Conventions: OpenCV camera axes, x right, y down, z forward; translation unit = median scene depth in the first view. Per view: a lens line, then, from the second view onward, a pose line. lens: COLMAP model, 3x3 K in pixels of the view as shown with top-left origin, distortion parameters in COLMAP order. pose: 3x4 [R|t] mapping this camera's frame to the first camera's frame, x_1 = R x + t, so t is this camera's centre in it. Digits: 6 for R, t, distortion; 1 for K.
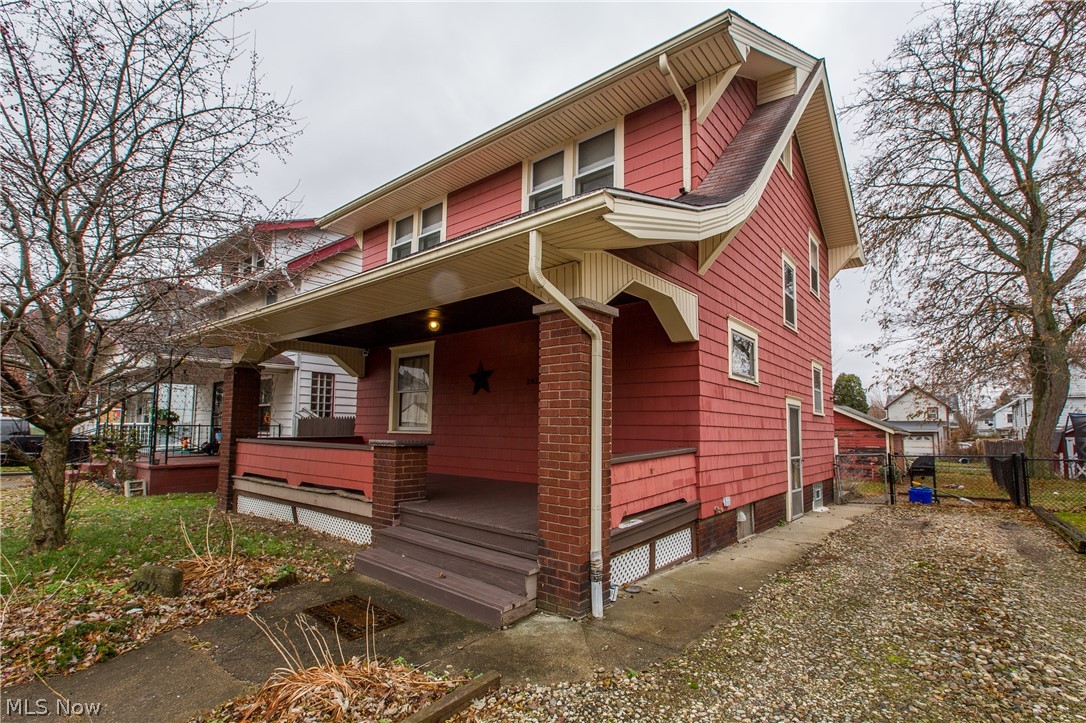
lens RADIAL K [[505.6, 0, 513.4], [0, 505.6, 405.9], [0, 0, 1]] dist [0.019005, -0.000019]
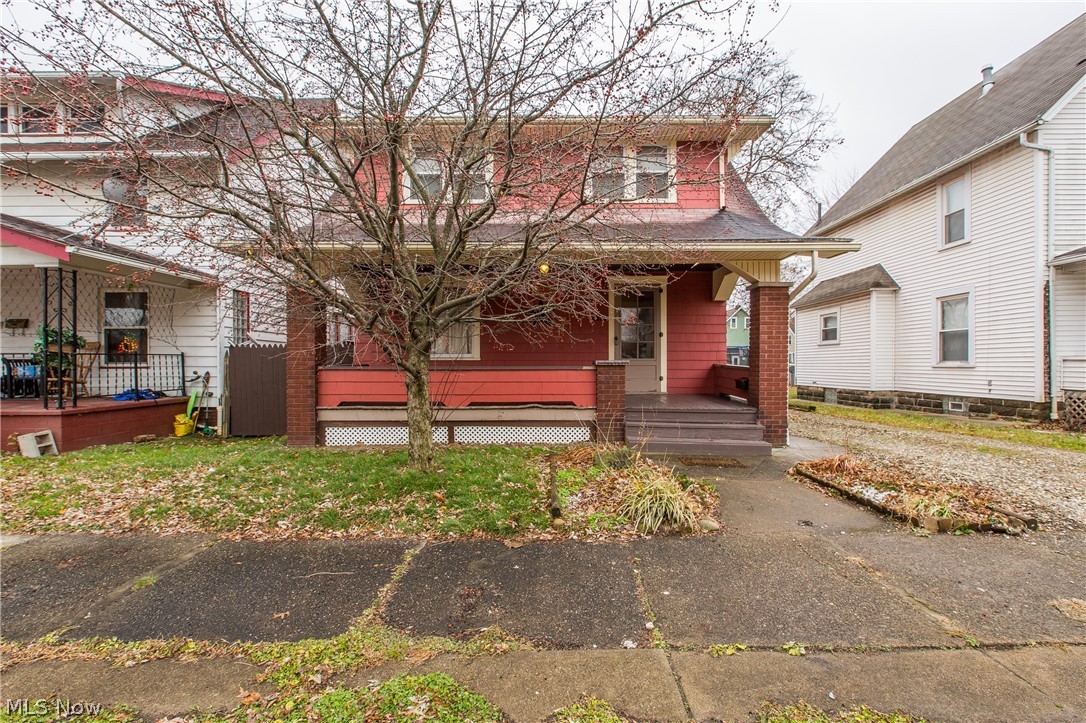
lens RADIAL K [[496.5, 0, 543.0], [0, 496.5, 361.5], [0, 0, 1]] dist [-0.003272, -0.000106]
pose [[0.760520, -0.010402, 0.649232, -0.844885], [-0.019794, 0.999036, 0.039194, 0.014769], [-0.649013, -0.042659, 0.759580, 0.079015]]
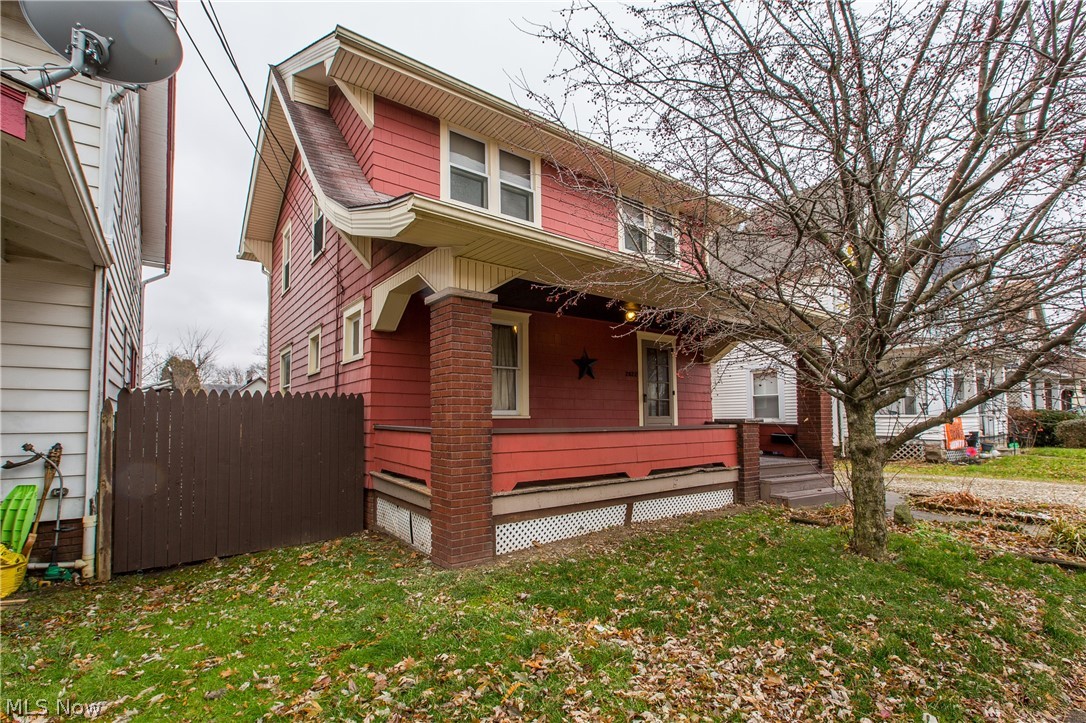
lens RADIAL K [[502.6, 0, 541.0], [0, 502.6, 395.1], [0, 0, 1]] dist [0.000361, 0.000146]
pose [[0.208170, 0.034207, 0.977494, -1.121715], [-0.036814, 0.998954, -0.027118, 0.042516], [-0.977400, -0.030341, 0.209211, 0.859102]]
